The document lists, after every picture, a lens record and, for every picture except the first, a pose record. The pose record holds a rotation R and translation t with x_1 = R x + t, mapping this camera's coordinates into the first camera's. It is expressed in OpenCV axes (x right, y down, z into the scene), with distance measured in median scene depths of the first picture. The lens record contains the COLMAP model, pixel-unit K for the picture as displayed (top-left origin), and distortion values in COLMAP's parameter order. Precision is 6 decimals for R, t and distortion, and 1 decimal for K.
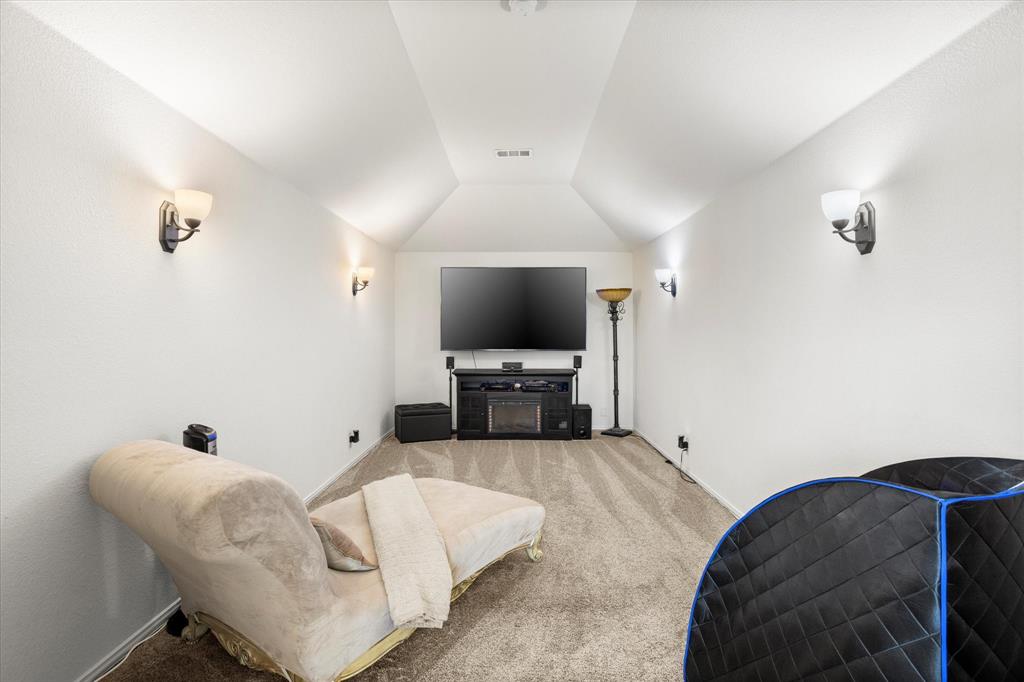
lens RADIAL K [[493.8, 0, 510.2], [0, 493.8, 335.6], [0, 0, 1]] dist [-0.053137, 0.034511]
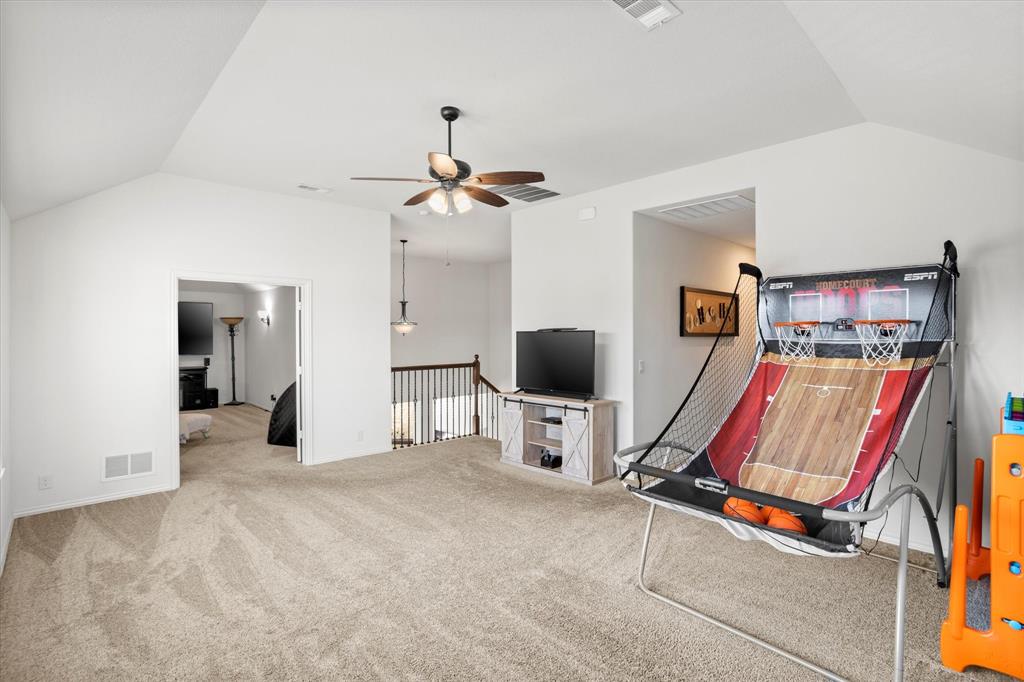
lens RADIAL K [[493.8, 0, 510.2], [0, 493.8, 335.6], [0, 0, 1]] dist [-0.053137, 0.034511]
pose [[0.725071, -0.006652, 0.688642, -0.241406], [0.008170, 0.999966, 0.001057, -0.026343], [-0.688626, 0.004859, 0.725100, -0.842143]]
